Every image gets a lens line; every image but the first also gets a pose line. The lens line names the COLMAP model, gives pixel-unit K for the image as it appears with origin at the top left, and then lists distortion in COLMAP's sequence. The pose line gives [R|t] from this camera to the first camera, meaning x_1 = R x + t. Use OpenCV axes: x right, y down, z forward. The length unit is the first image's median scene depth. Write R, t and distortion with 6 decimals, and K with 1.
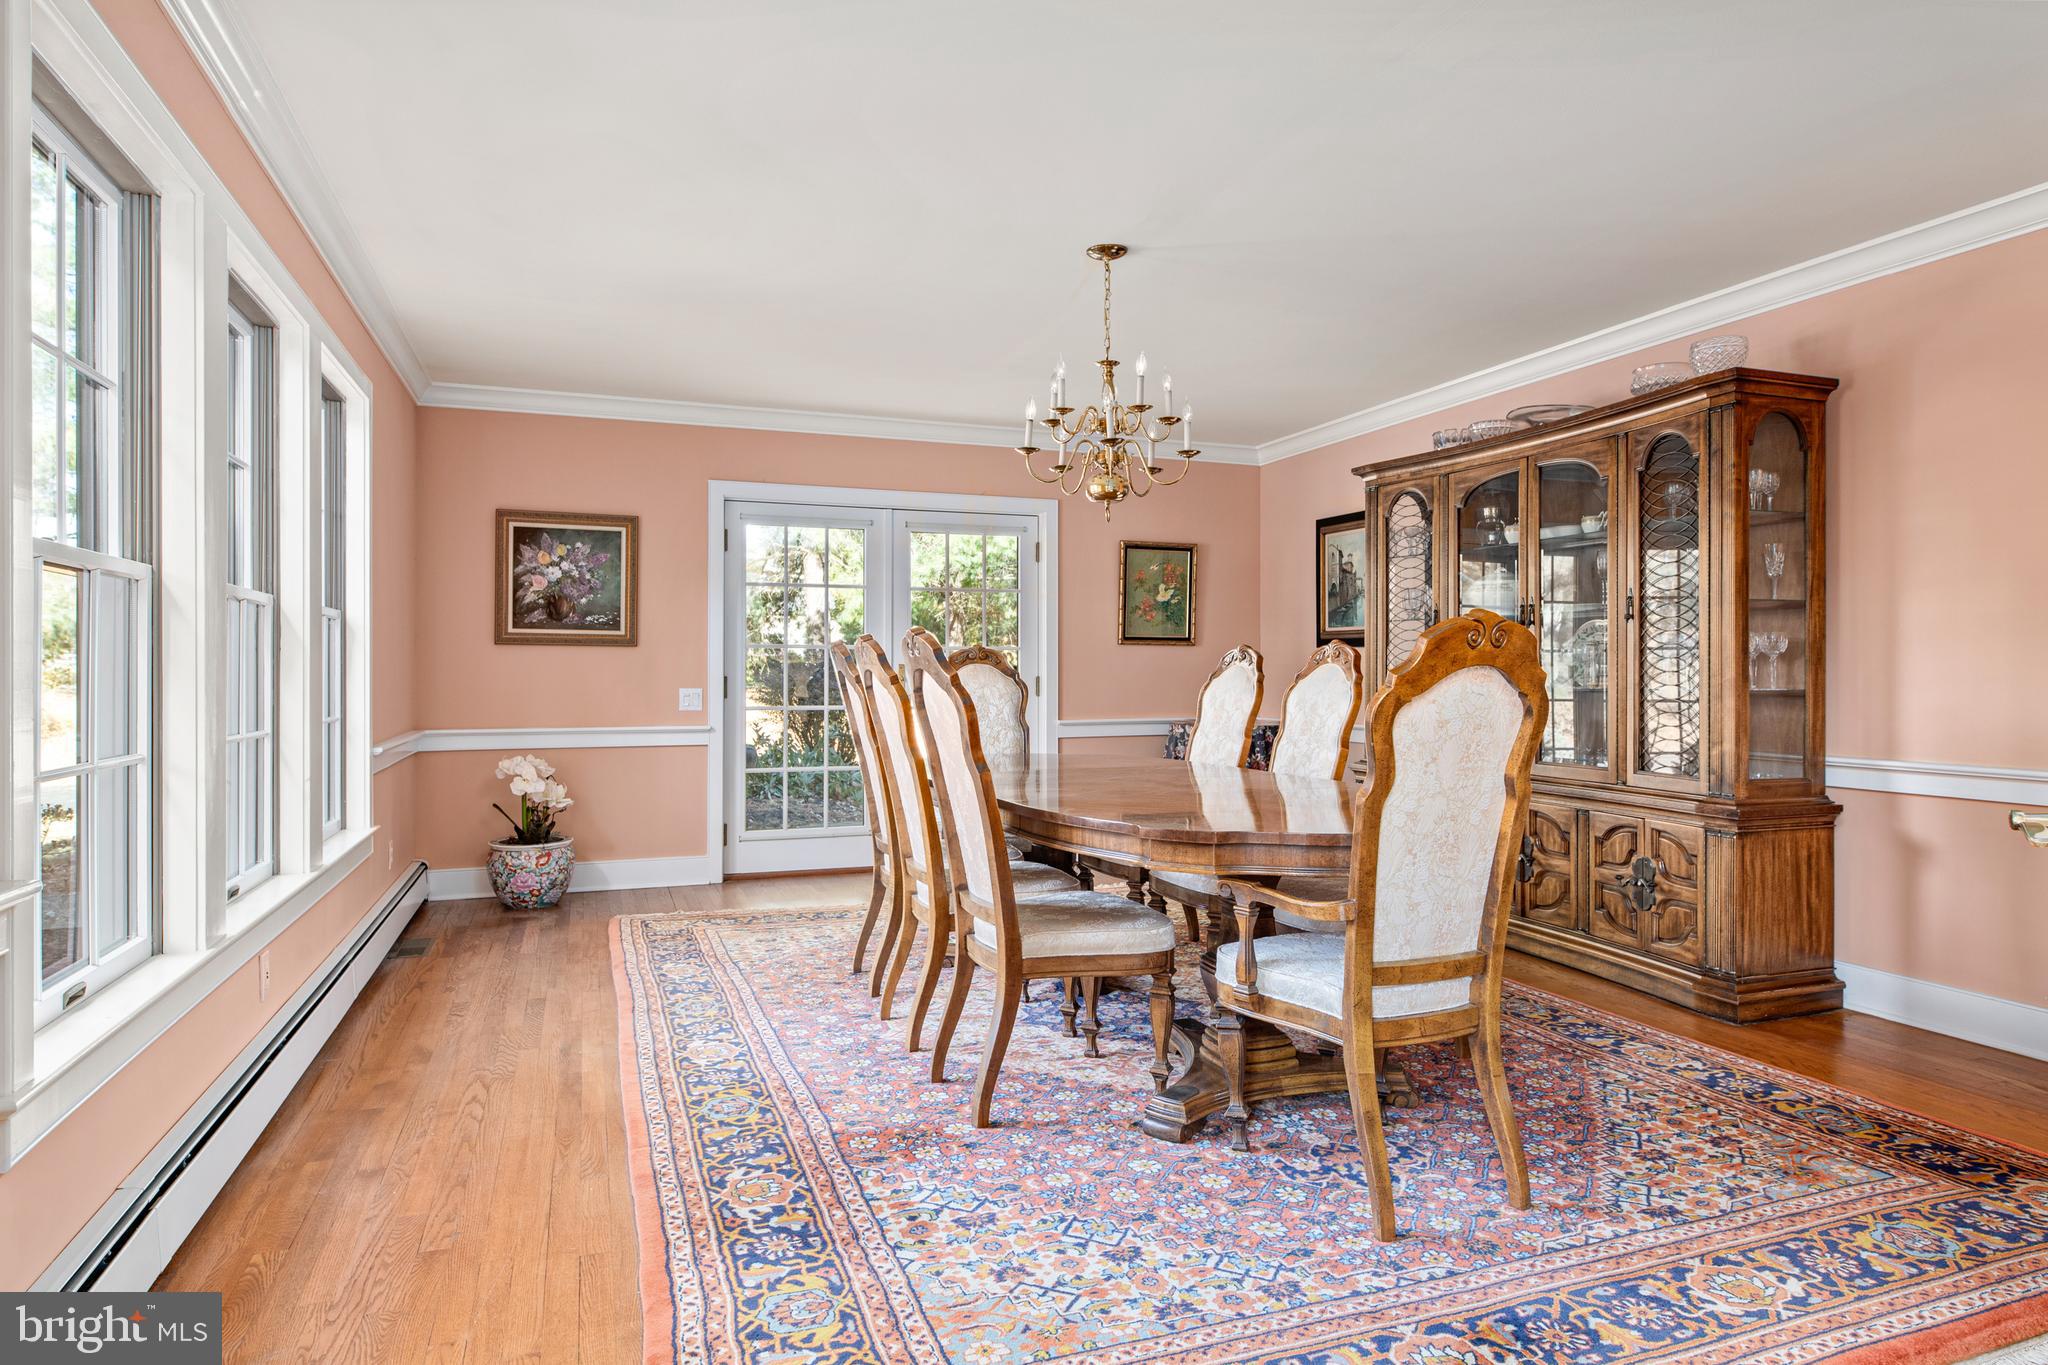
lens RADIAL K [[1191.2, 0, 1017.8], [0, 1191.2, 679.5], [0, 0, 1]] dist [0.002282, -0.000764]
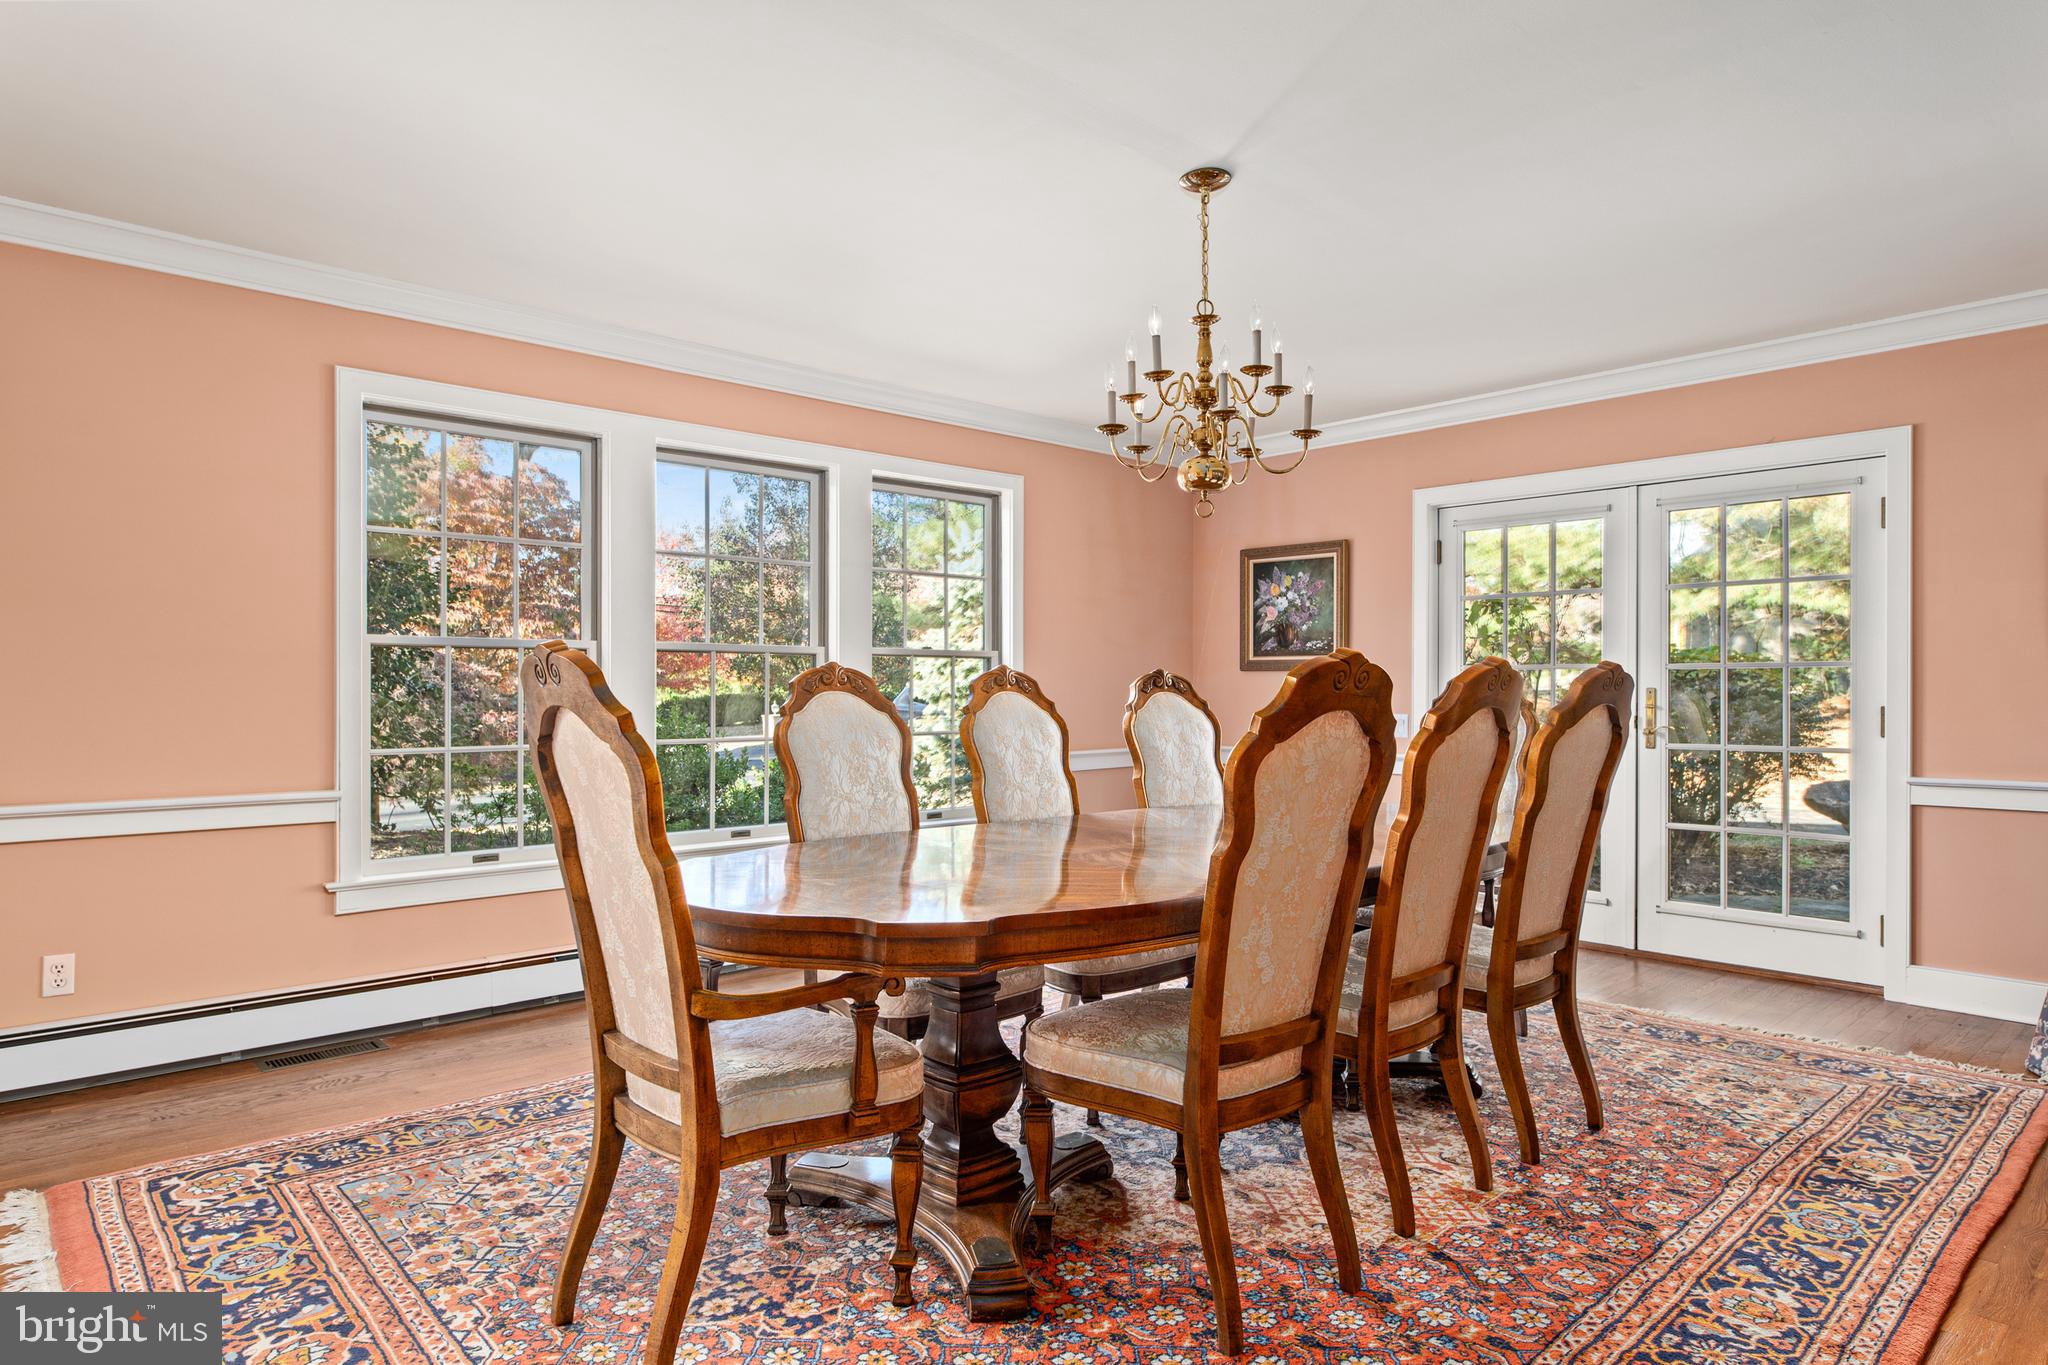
lens RADIAL K [[1175.4, 0, 1013.7], [0, 1175.4, 718.9], [0, 0, 1]] dist [0.000864, 0.000725]
pose [[0.376727, 0.025555, -0.925972, 0.712734], [-0.004545, 0.999658, 0.025739, -0.016832], [0.926313, -0.005489, 0.376715, 0.544276]]
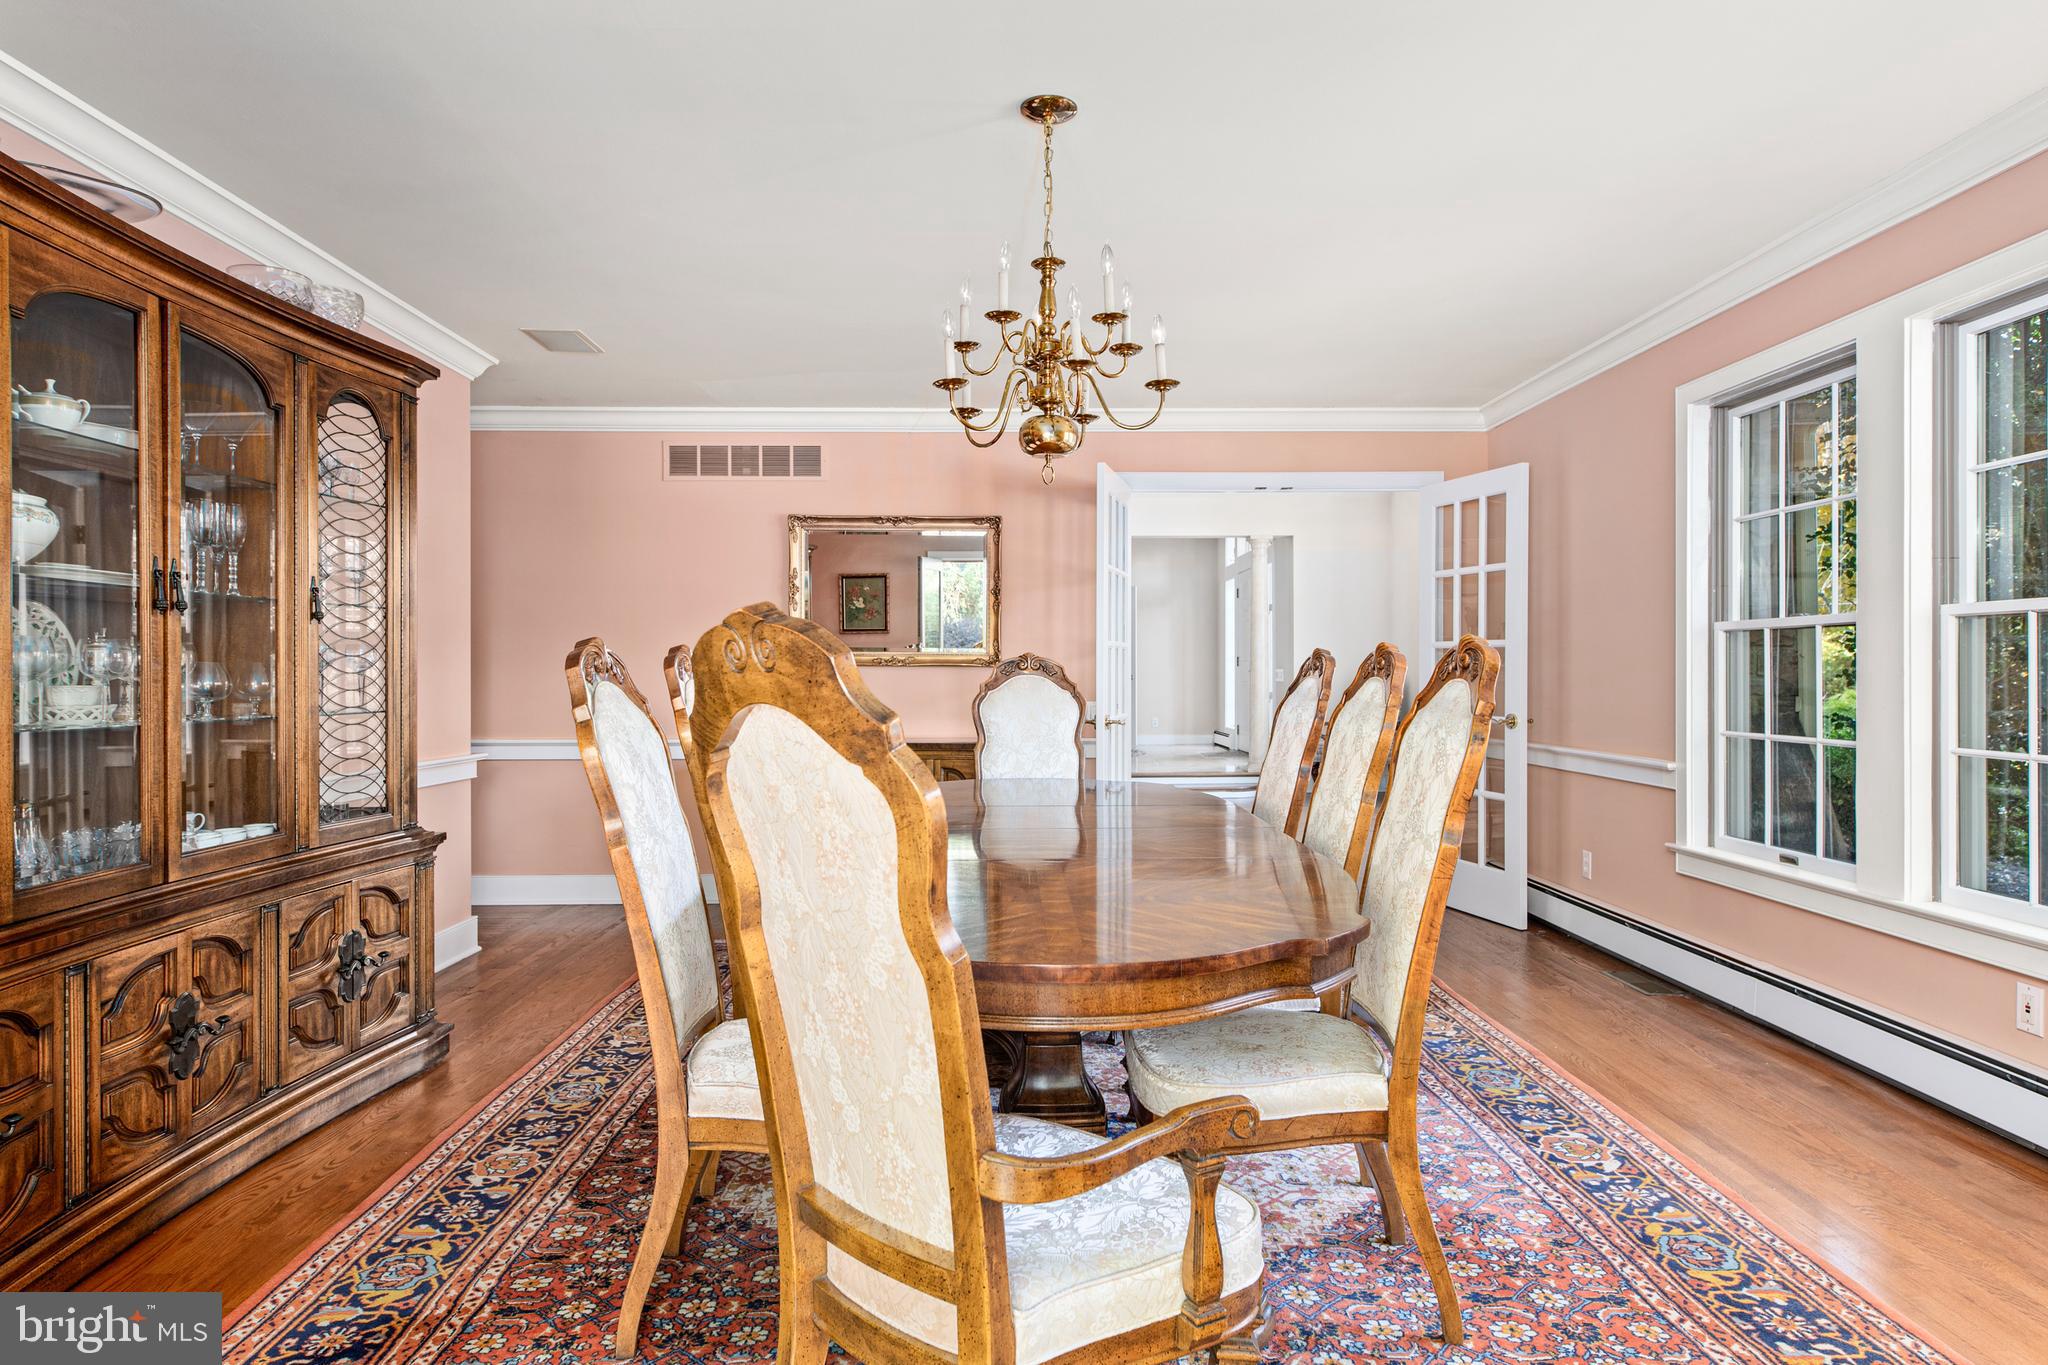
lens RADIAL K [[1191.2, 0, 1017.8], [0, 1191.2, 679.5], [0, 0, 1]] dist [0.002282, -0.000764]
pose [[-0.943792, 0.001333, 0.330538, -0.136813], [0.004188, 0.999960, 0.007928, -0.018263], [-0.330514, 0.008867, -0.943759, 1.582226]]
